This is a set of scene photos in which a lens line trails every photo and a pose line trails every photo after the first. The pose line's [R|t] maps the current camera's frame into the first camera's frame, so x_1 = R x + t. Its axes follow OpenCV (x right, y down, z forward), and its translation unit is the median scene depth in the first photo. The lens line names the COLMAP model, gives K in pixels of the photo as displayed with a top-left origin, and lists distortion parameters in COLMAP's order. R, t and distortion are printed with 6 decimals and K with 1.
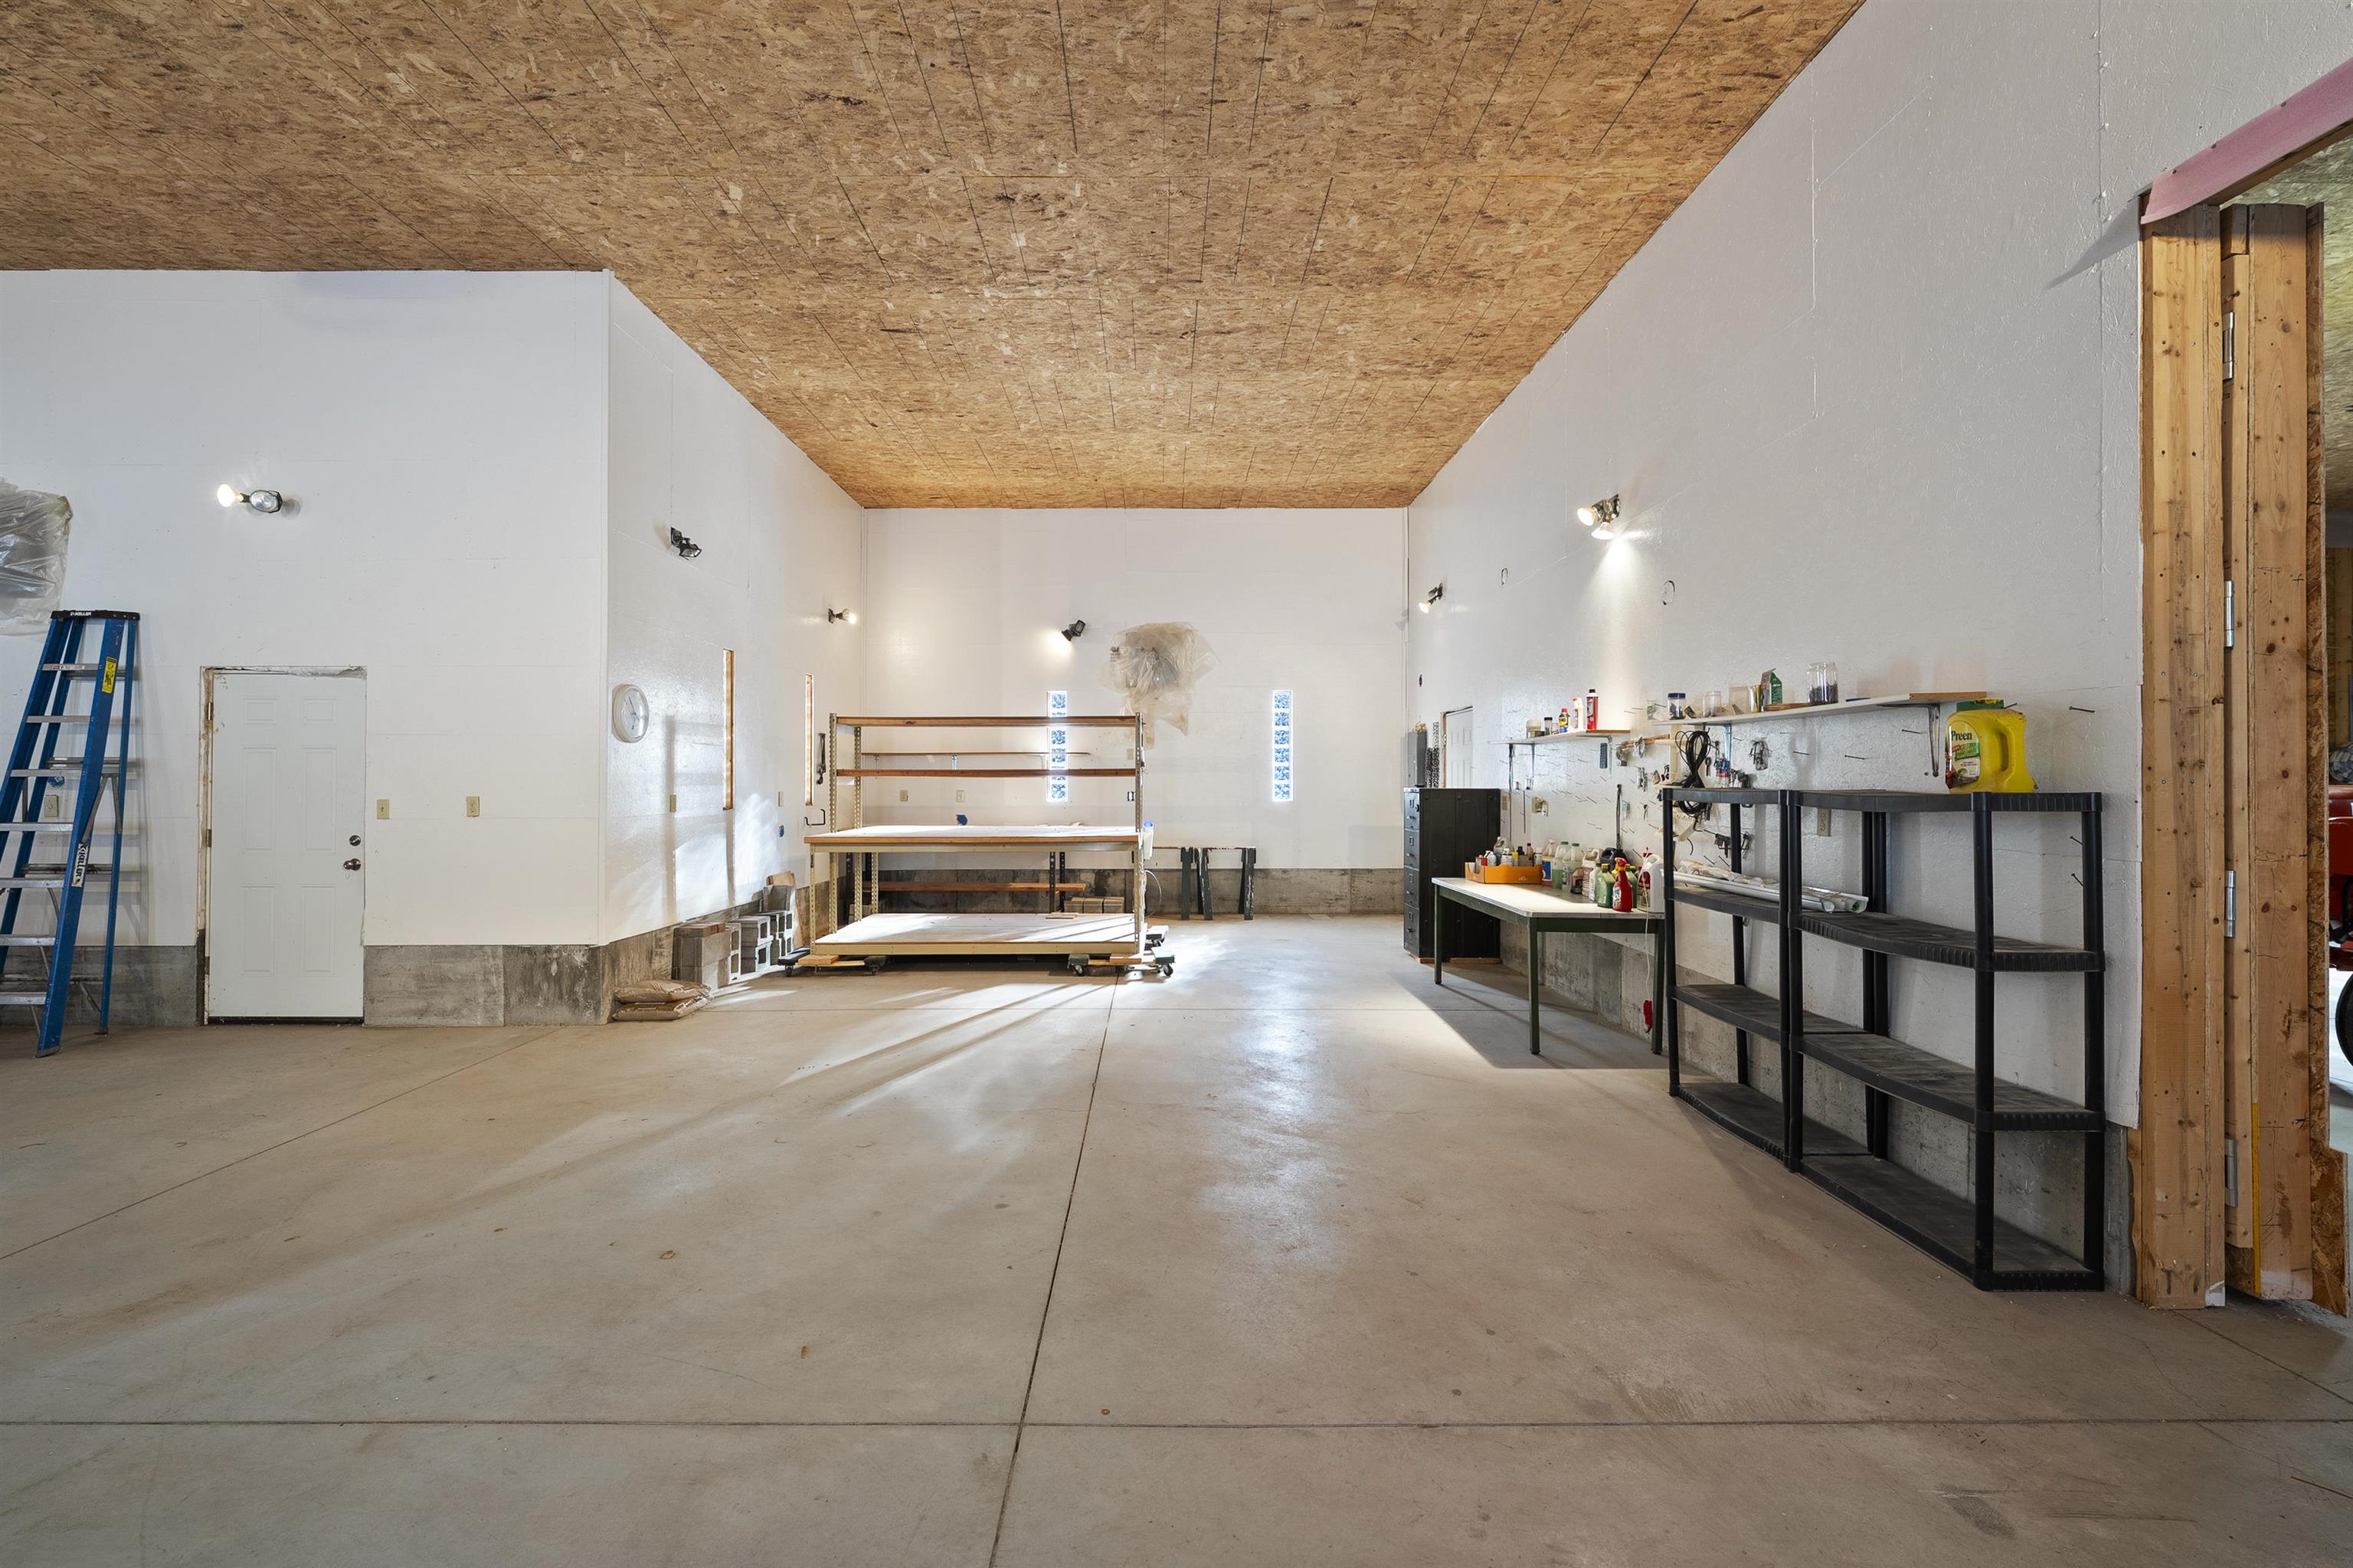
lens RADIAL K [[956.1, 0, 1158.6], [0, 956.1, 776.3], [0, 0, 1]] dist [0.000127, 0.000032]
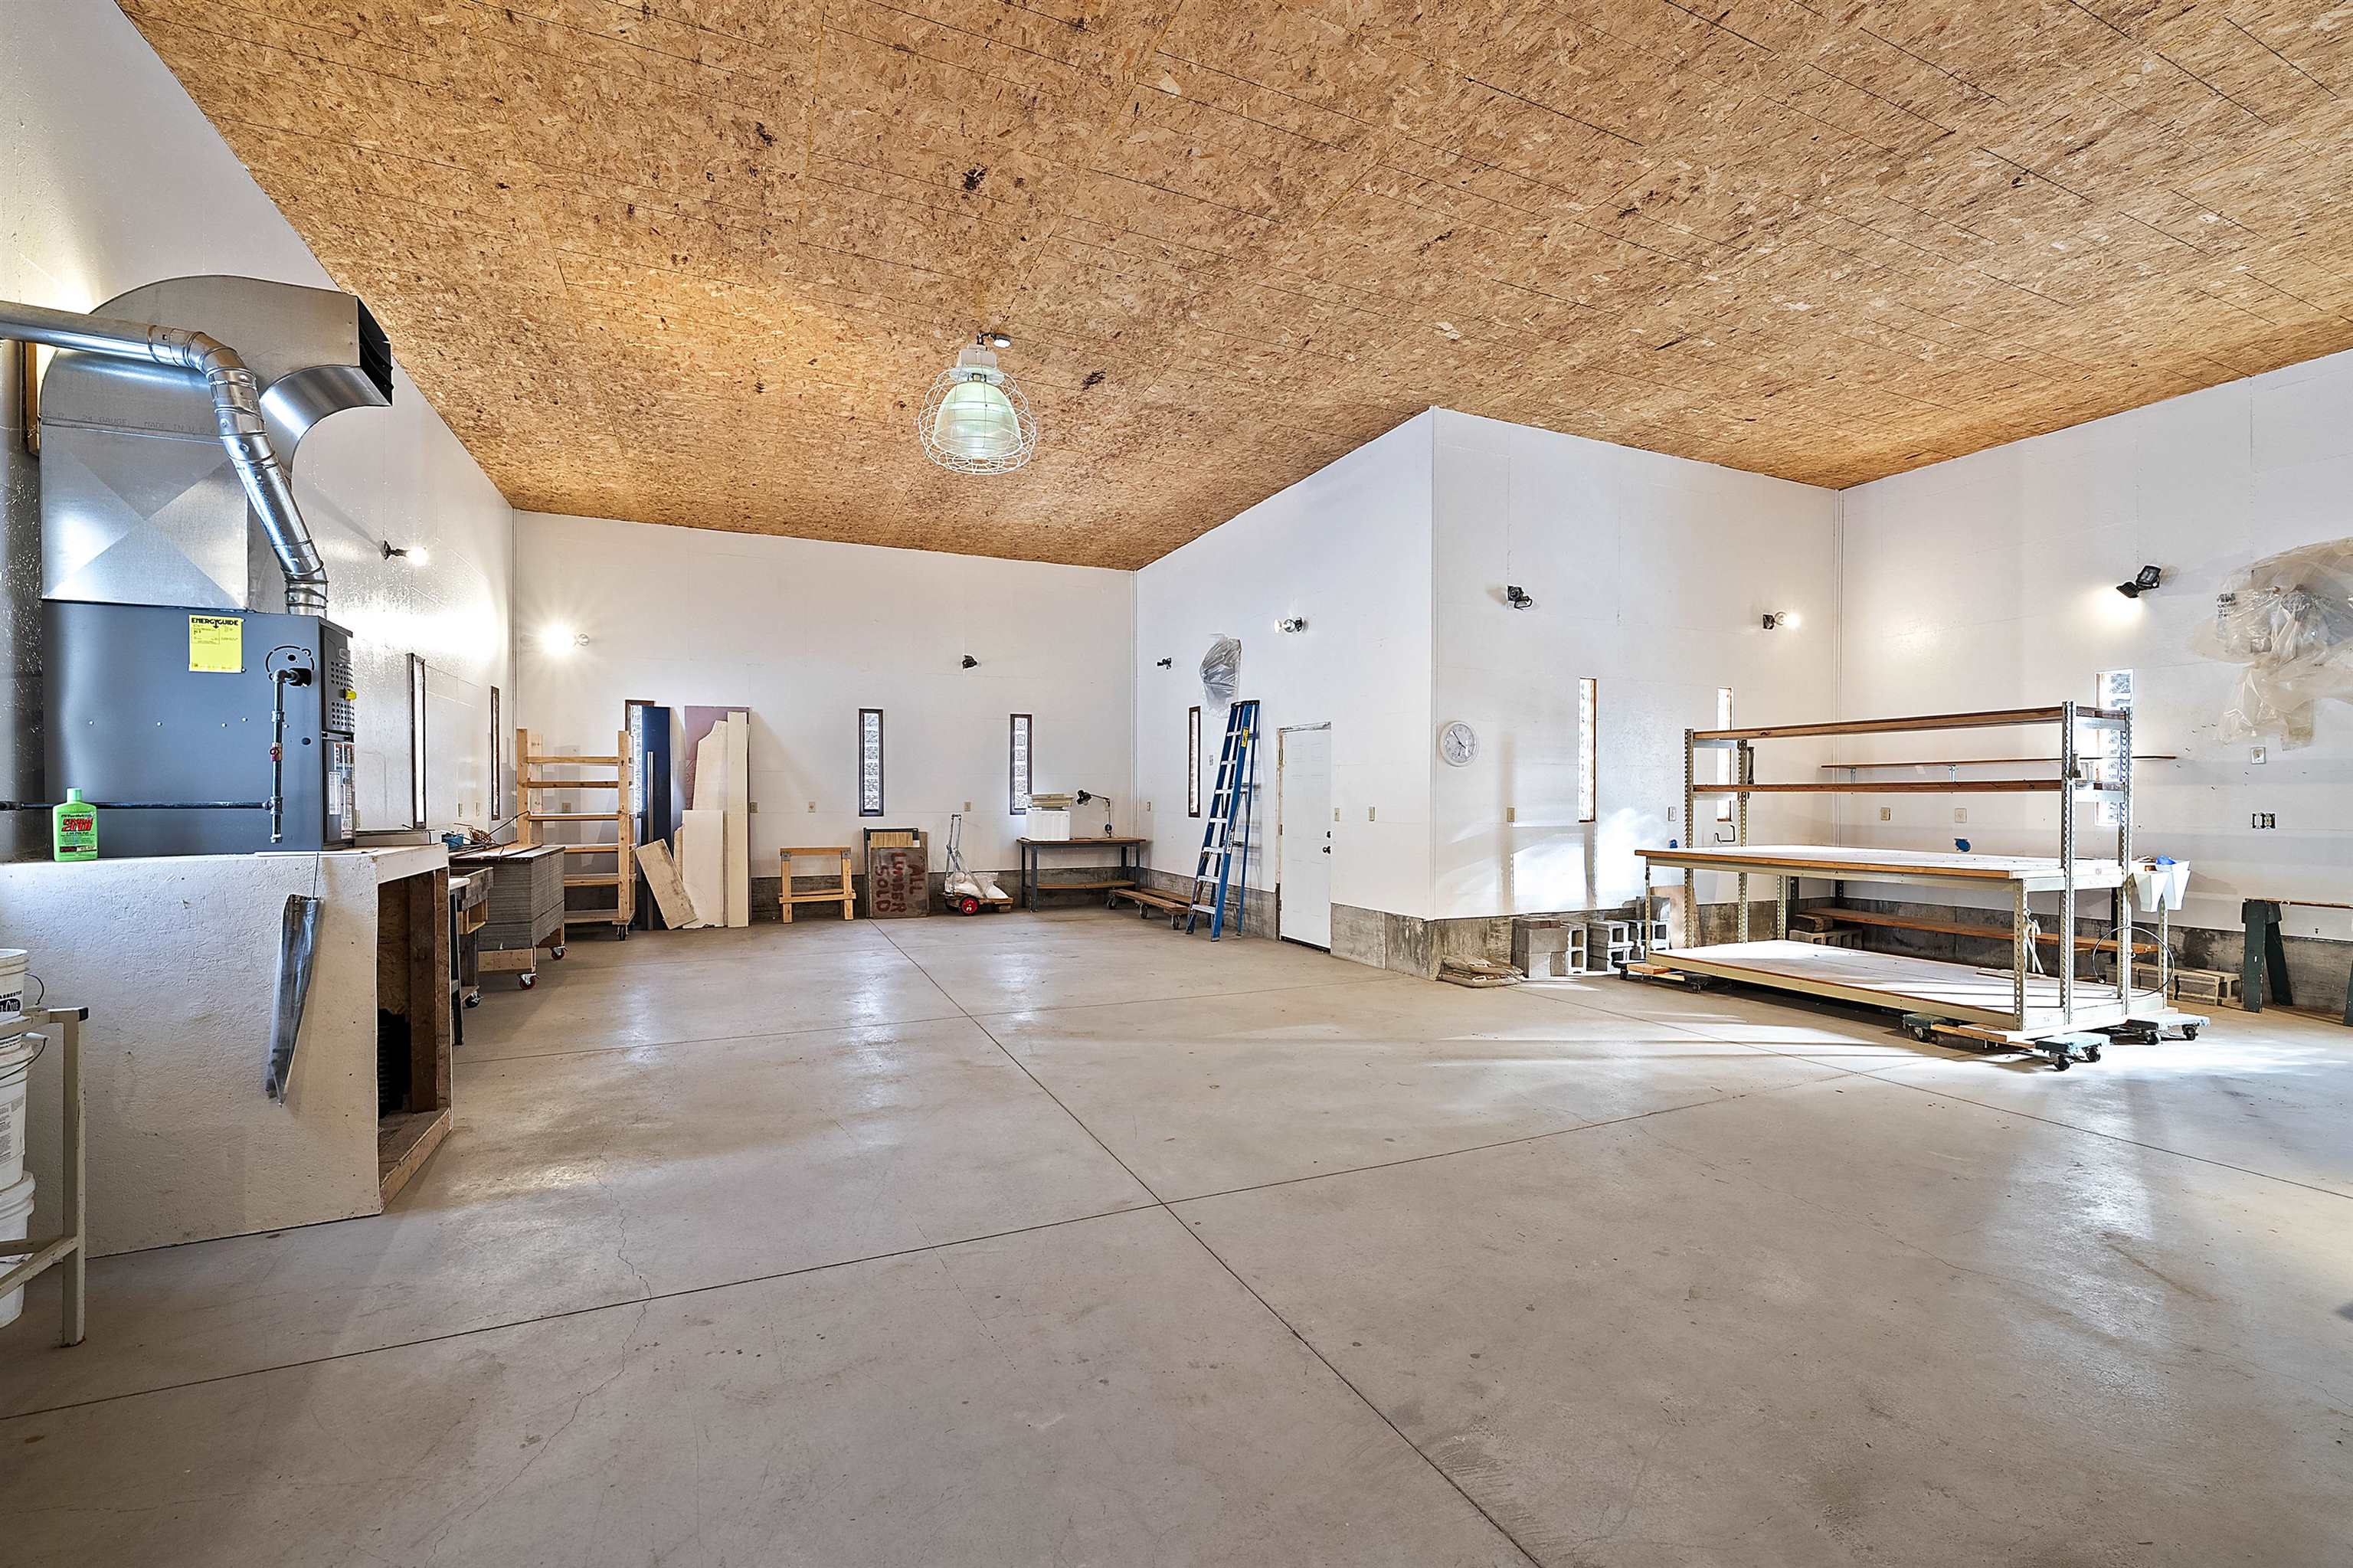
lens RADIAL K [[966.7, 0, 1195.9], [0, 966.7, 801.7], [0, 0, 1]] dist [0.000395, -0.000201]
pose [[0.427786, 0.006718, -0.903855, 0.486259], [0.002857, 0.999957, 0.008784, 0.000004], [0.903876, -0.006340, 0.427748, 0.136954]]
